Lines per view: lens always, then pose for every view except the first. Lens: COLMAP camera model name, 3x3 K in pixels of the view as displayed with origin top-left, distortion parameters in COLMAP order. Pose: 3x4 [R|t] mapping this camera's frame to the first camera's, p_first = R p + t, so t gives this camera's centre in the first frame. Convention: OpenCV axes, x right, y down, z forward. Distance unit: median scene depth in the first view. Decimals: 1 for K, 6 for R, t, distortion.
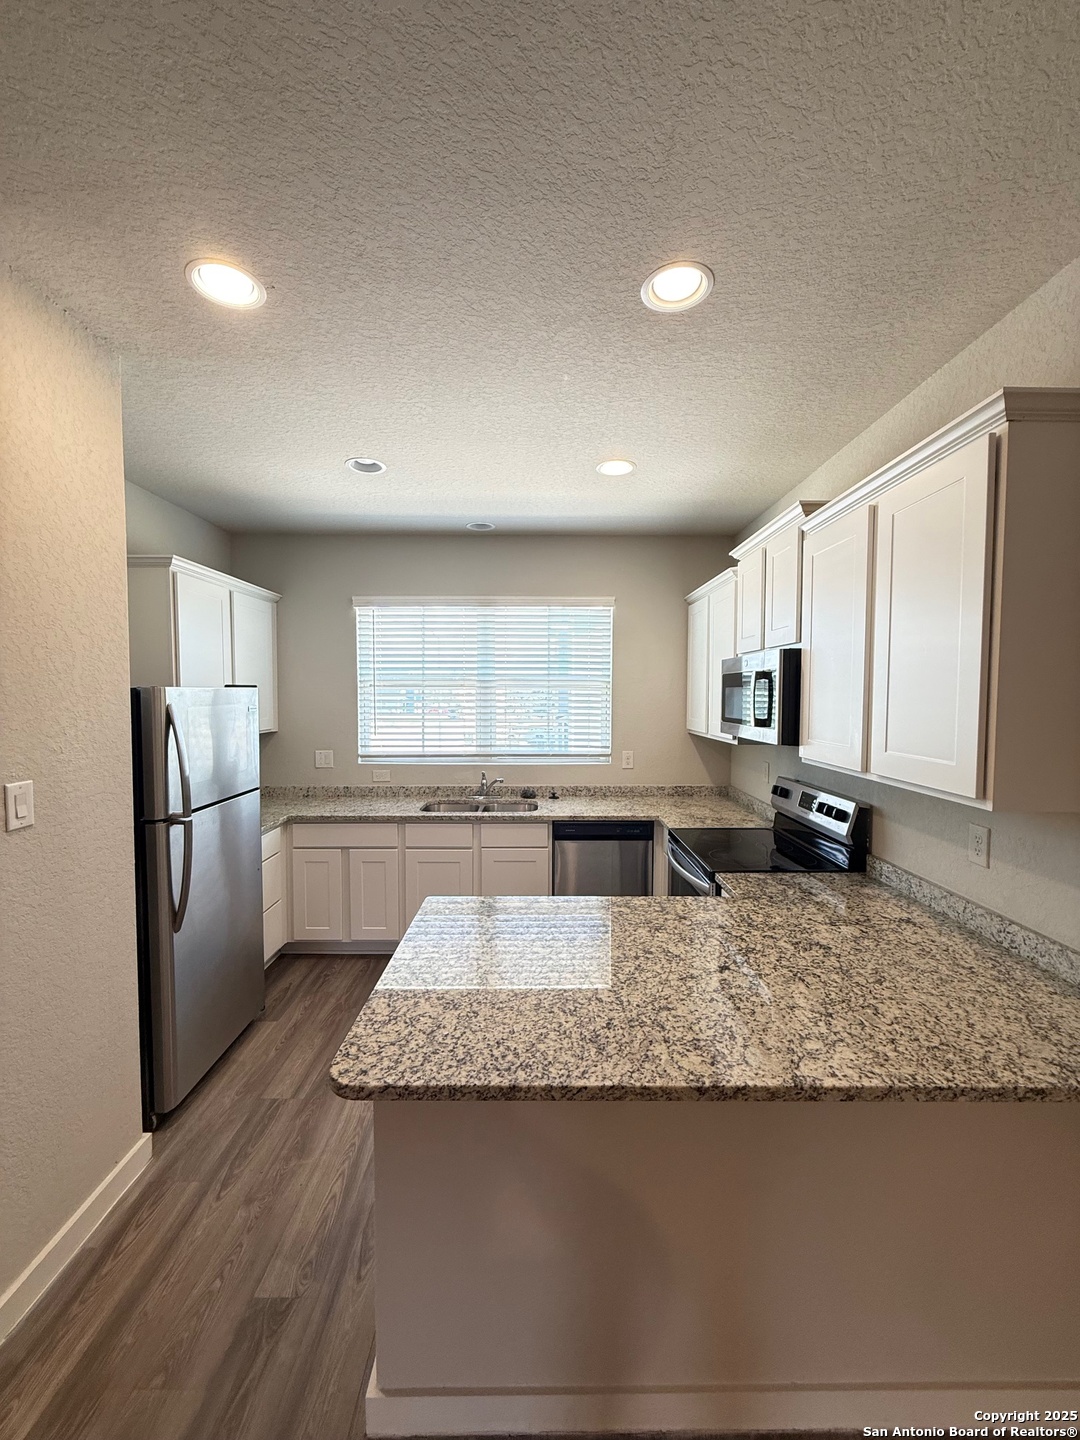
lens RADIAL K [[571.0, 0, 536.5], [0, 571.0, 723.4], [0, 0, 1]] dist [0.005115, 0.000175]
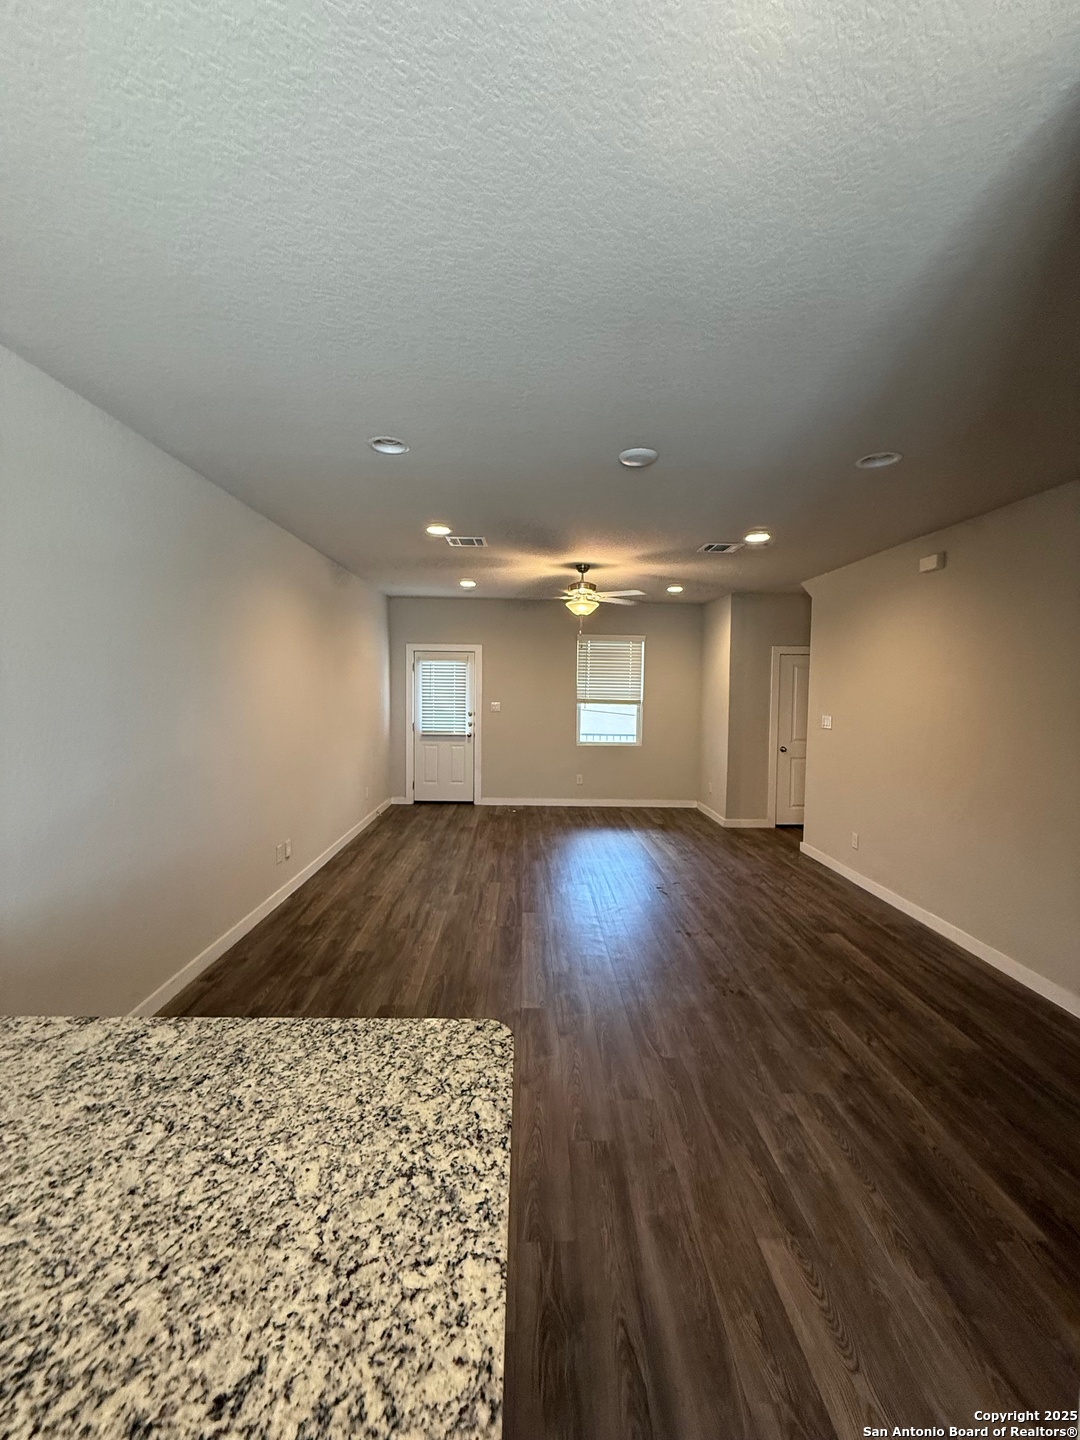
lens RADIAL K [[571.0, 0, 541.8], [0, 571.0, 714.8], [0, 0, 1]] dist [0.005115, 0.000175]
pose [[-0.999277, -0.013727, -0.035443, -0.171584], [-0.017419, 0.994206, 0.106067, -0.049053], [0.033782, 0.106608, -0.993727, 0.930278]]
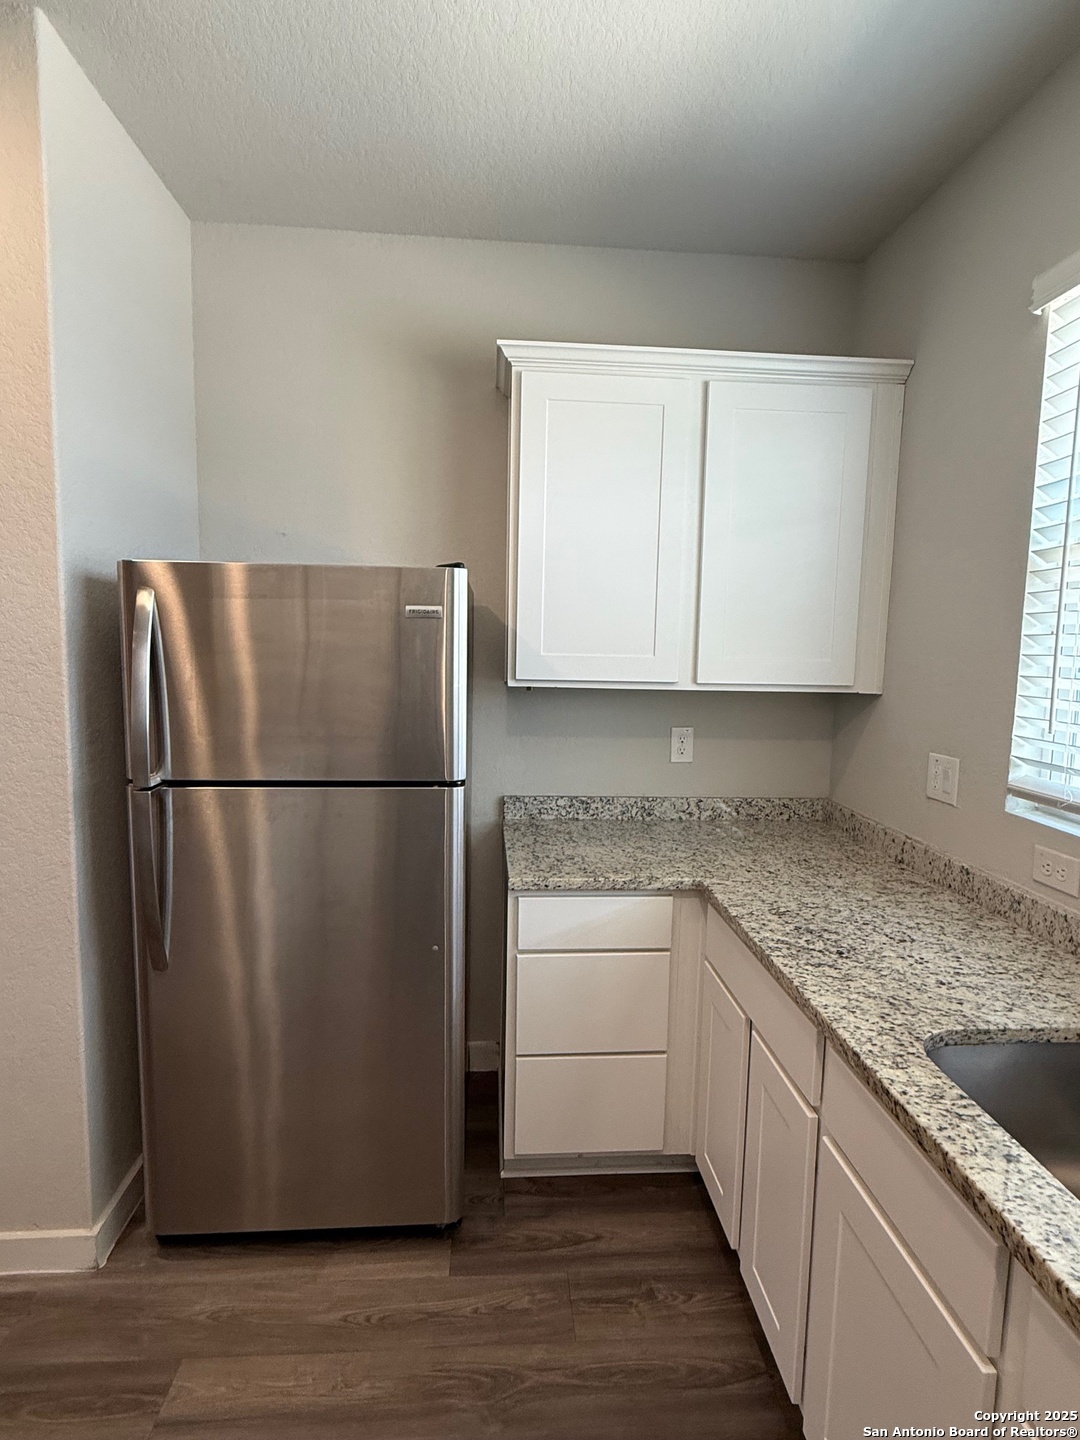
lens RADIAL K [[740.3, 0, 539.8], [0, 740.3, 718.7], [0, 0, 1]] dist [0.000642, 0.000430]
pose [[0.079268, 0.107168, -0.991076, 0.134773], [-0.075167, 0.992017, 0.101258, -0.008613], [0.994015, 0.066470, 0.086691, 1.170633]]
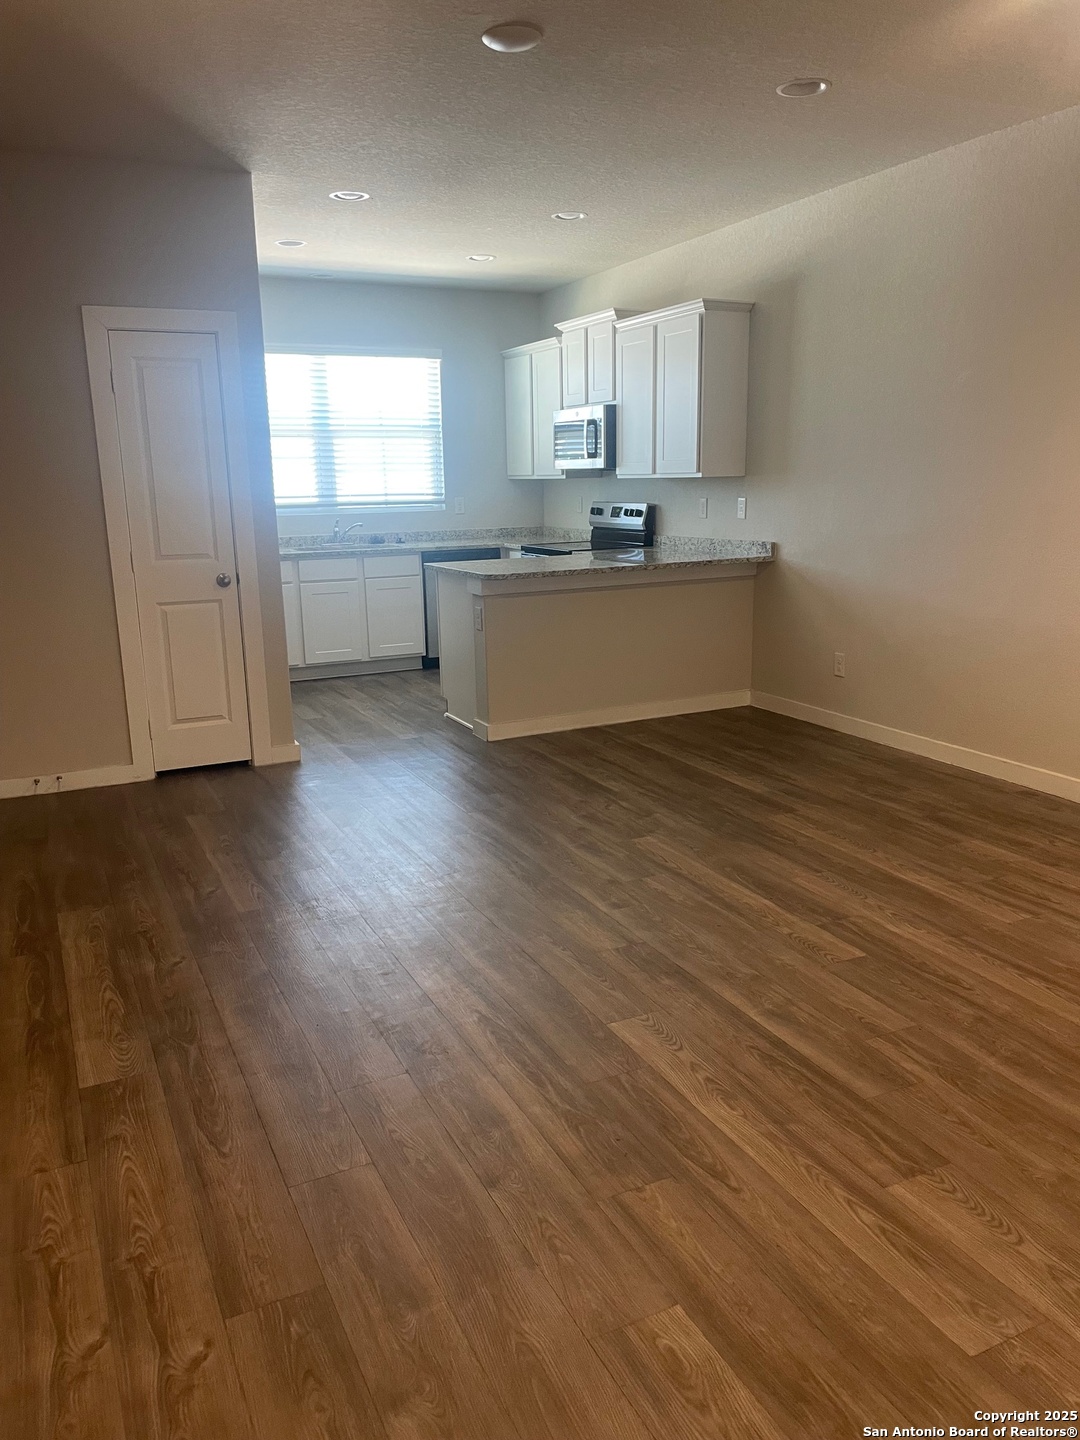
lens RADIAL K [[1087.6, 0, 538.0], [0, 1087.6, 726.3], [0, 0, 1]] dist [0.074262, -0.082650]
pose [[0.899385, -0.116111, 0.421455, -1.073984], [0.042993, 0.982902, 0.179042, 0.187637], [-0.435038, -0.142908, 0.888999, -1.672043]]
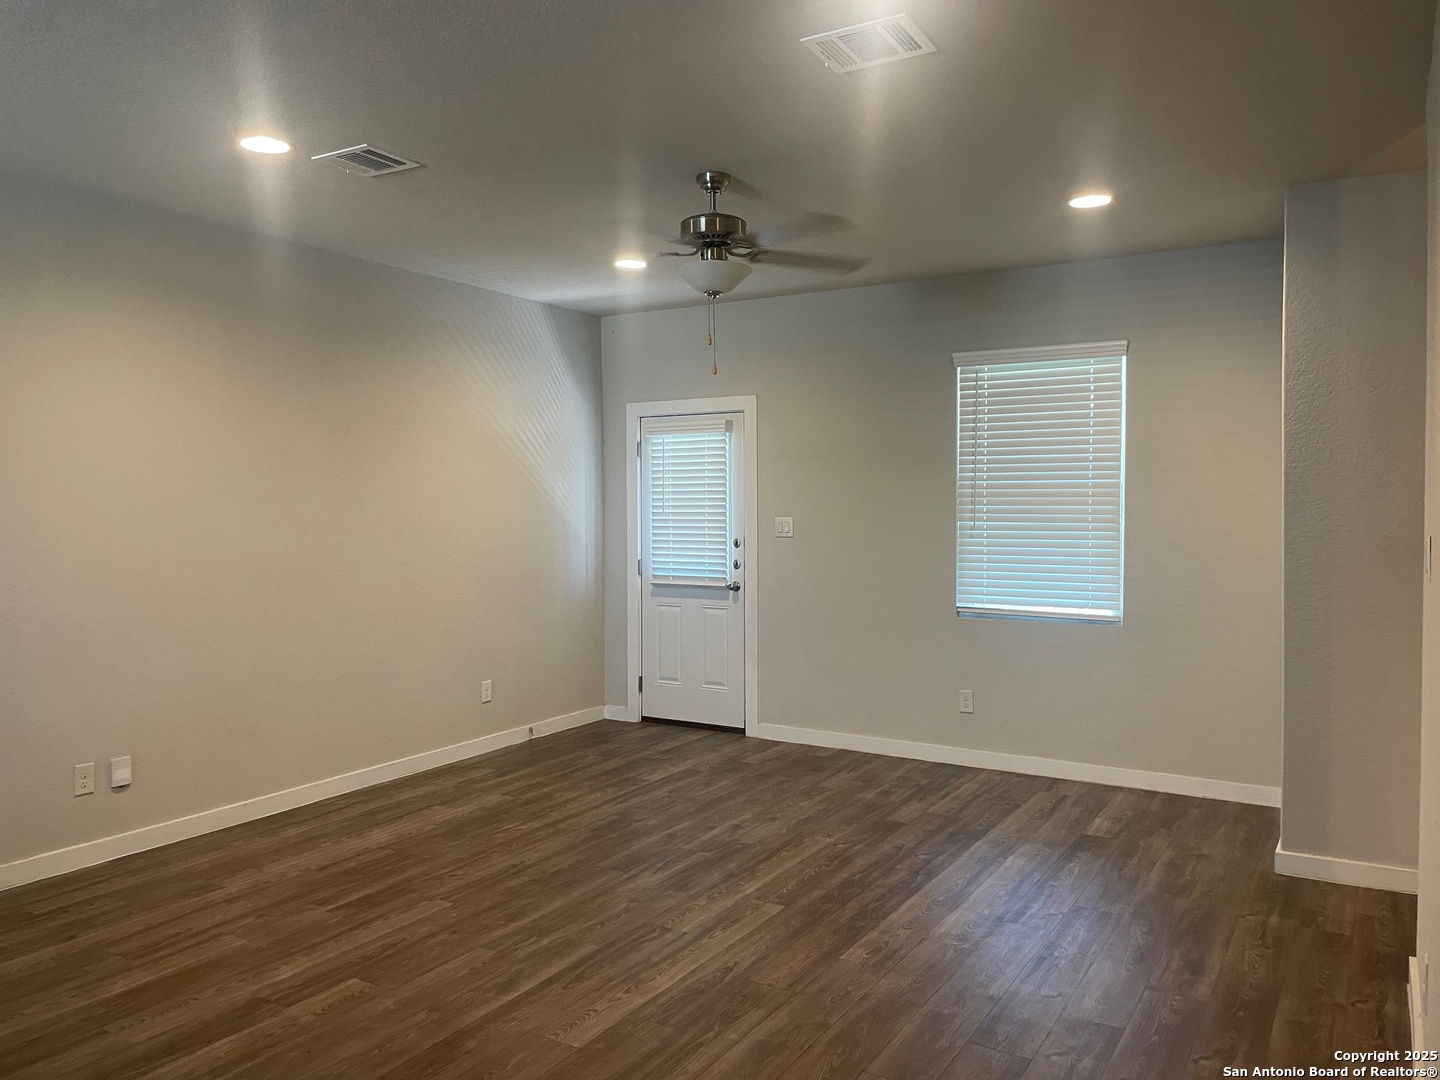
lens RADIAL K [[1087.6, 0, 719.0], [0, 1087.6, 538.9], [0, 0, 1]] dist [0.074262, -0.082650]
pose [[-0.858800, -0.014590, 0.512103, -1.311700], [0.030410, 0.996380, 0.079385, 0.052273], [-0.511408, 0.083748, -0.855247, 0.233119]]
